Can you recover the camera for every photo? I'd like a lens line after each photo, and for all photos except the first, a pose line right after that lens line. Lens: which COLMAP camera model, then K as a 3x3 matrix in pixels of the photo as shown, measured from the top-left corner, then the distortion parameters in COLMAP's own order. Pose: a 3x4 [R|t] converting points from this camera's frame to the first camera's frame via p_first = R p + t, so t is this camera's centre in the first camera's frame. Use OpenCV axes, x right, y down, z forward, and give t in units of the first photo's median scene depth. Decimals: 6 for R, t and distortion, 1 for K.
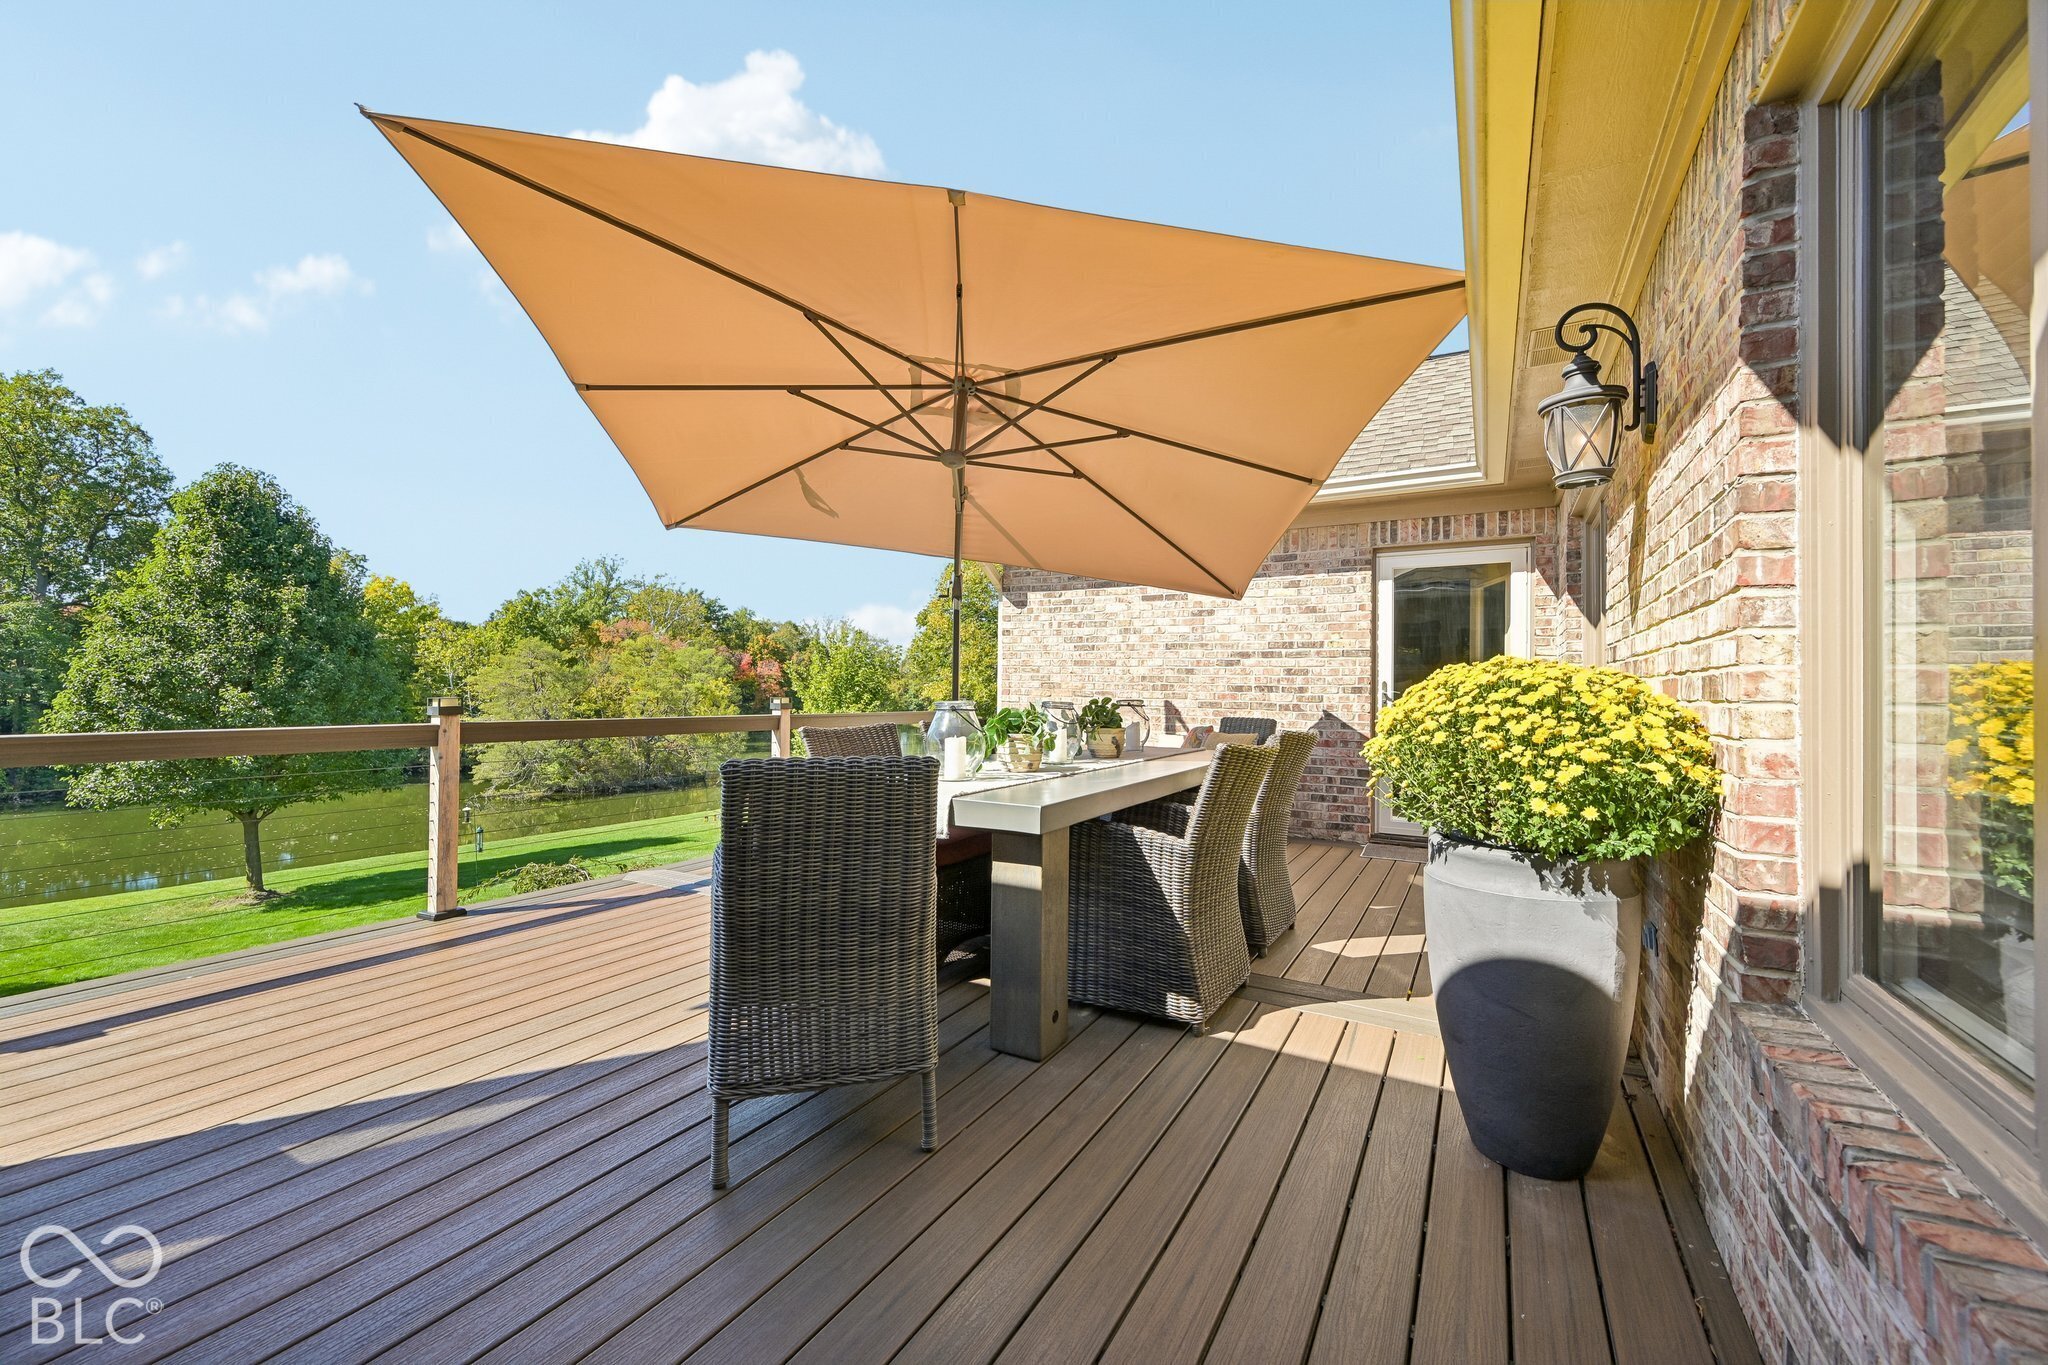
lens RADIAL K [[802.6, 0, 1027.6], [0, 802.6, 679.8], [0, 0, 1]] dist [-0.000926, 0.000357]
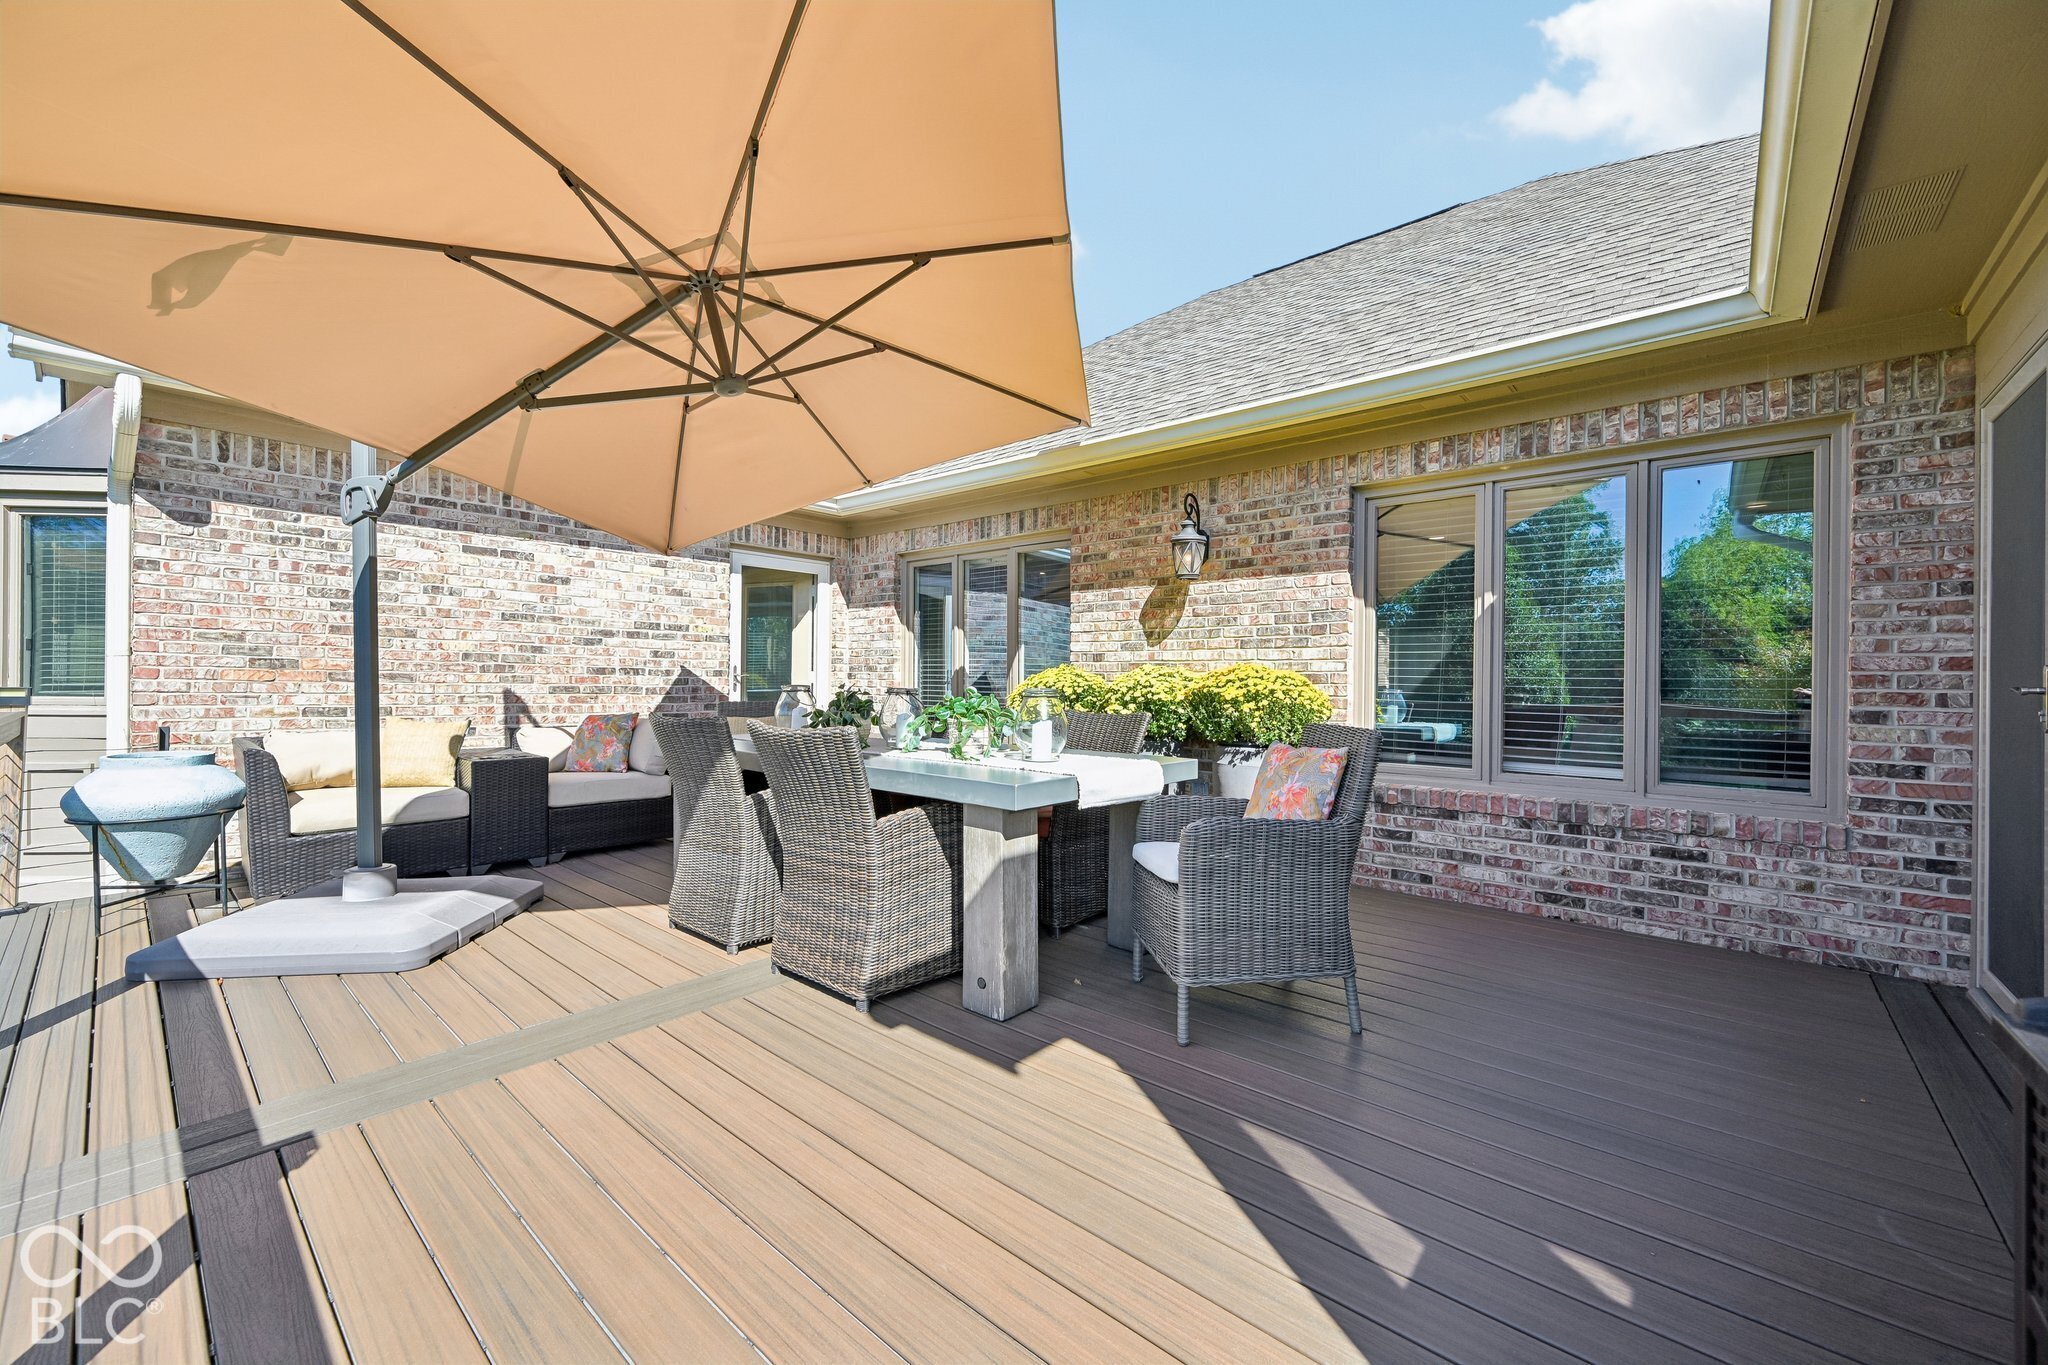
lens RADIAL K [[802.6, 0, 1027.6], [0, 802.6, 679.8], [0, 0, 1]] dist [-0.000926, 0.000357]
pose [[0.192026, -0.007160, 0.981364, -0.514254], [-0.019784, 0.999742, 0.011165, 0.001456], [-0.981190, -0.021559, 0.191835, 0.358226]]
